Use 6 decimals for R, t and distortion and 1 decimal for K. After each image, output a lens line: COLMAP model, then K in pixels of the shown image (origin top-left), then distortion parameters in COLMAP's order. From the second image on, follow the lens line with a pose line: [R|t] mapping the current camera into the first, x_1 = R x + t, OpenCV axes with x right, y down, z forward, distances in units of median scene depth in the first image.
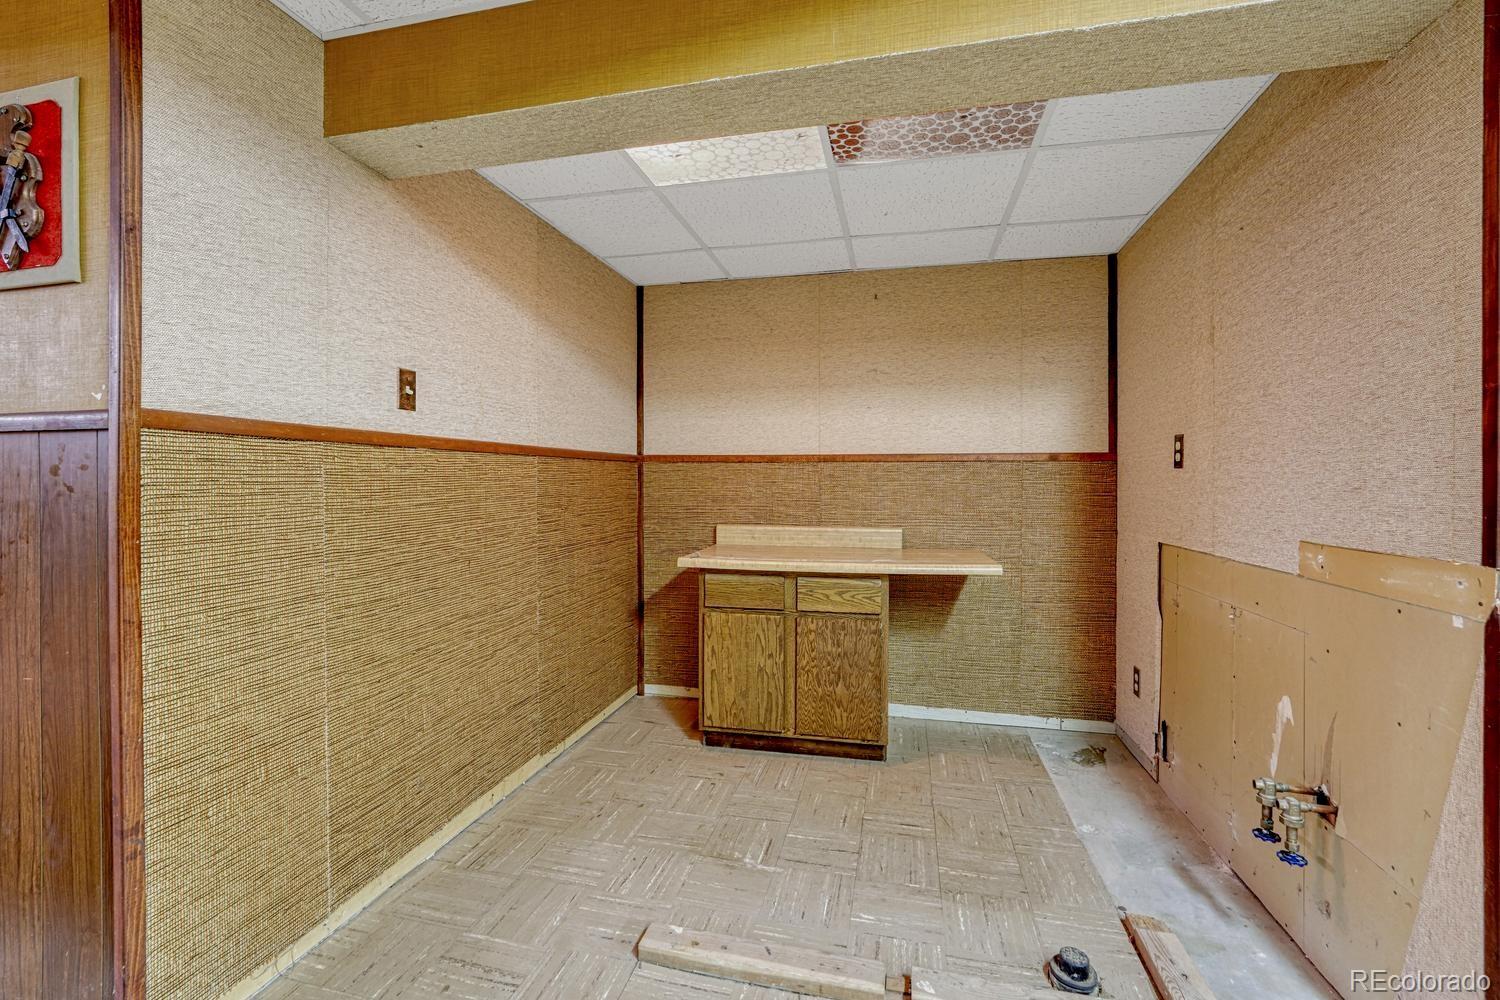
lens RADIAL K [[627.2, 0, 748.8], [0, 627.2, 492.9], [0, 0, 1]] dist [-0.001288, 0.000060]
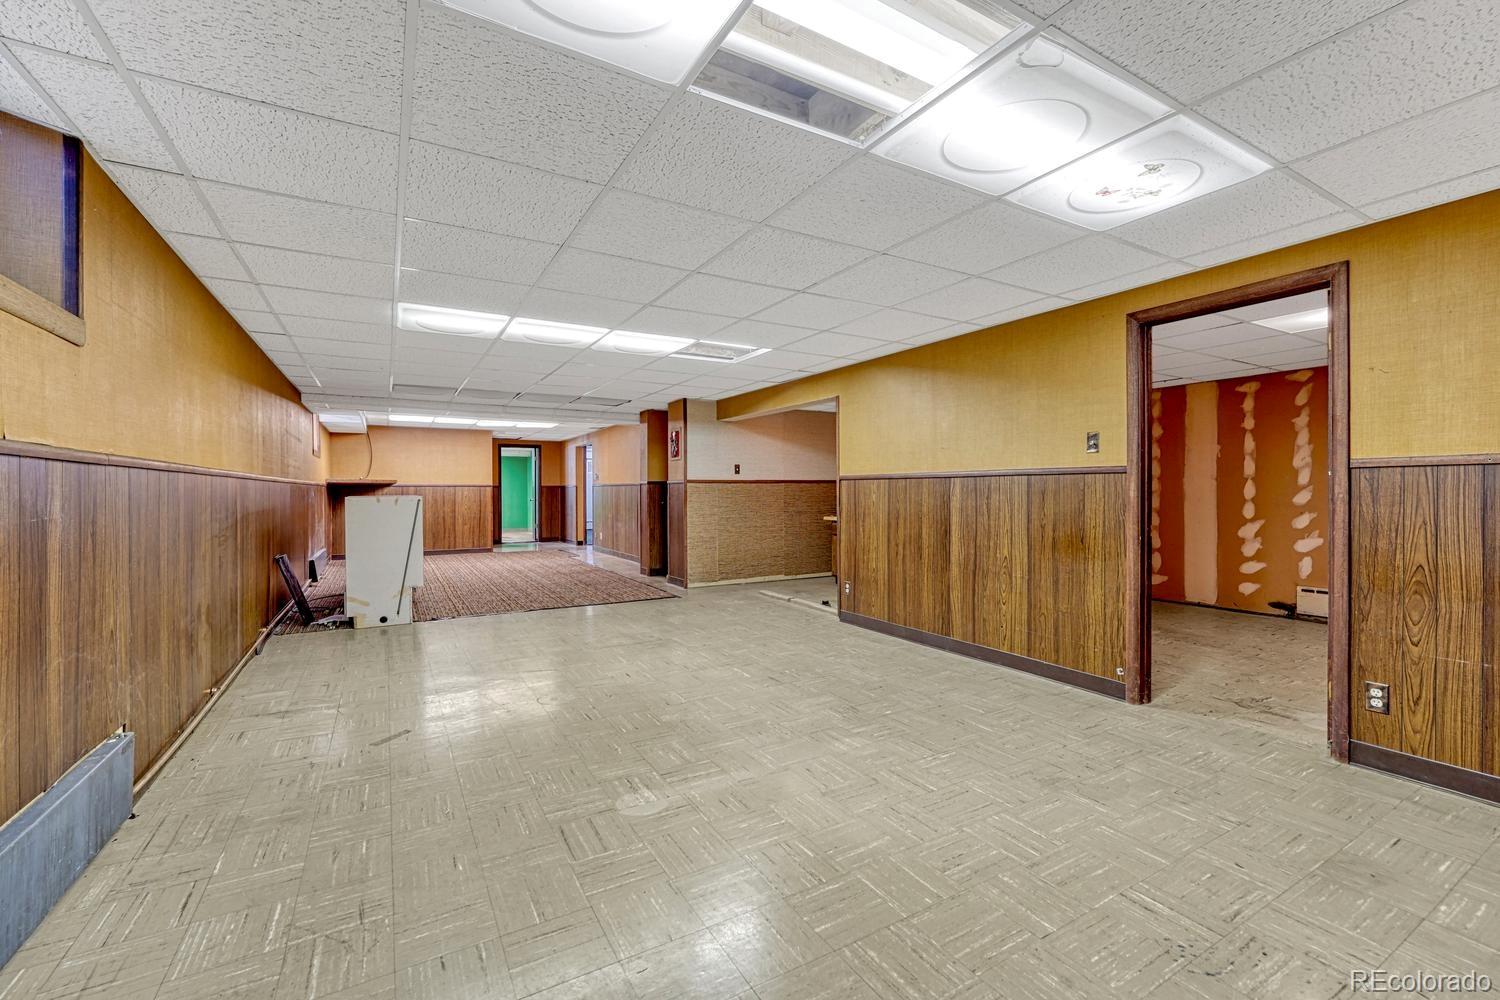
lens RADIAL K [[627.2, 0, 752.7], [0, 627.2, 494.9], [0, 0, 1]] dist [-0.001288, 0.000060]
pose [[0.688837, -0.000105, -0.724917, 2.737320], [-0.006365, 0.999961, -0.006194, 0.035013], [0.724889, 0.008881, 0.688809, -1.936245]]
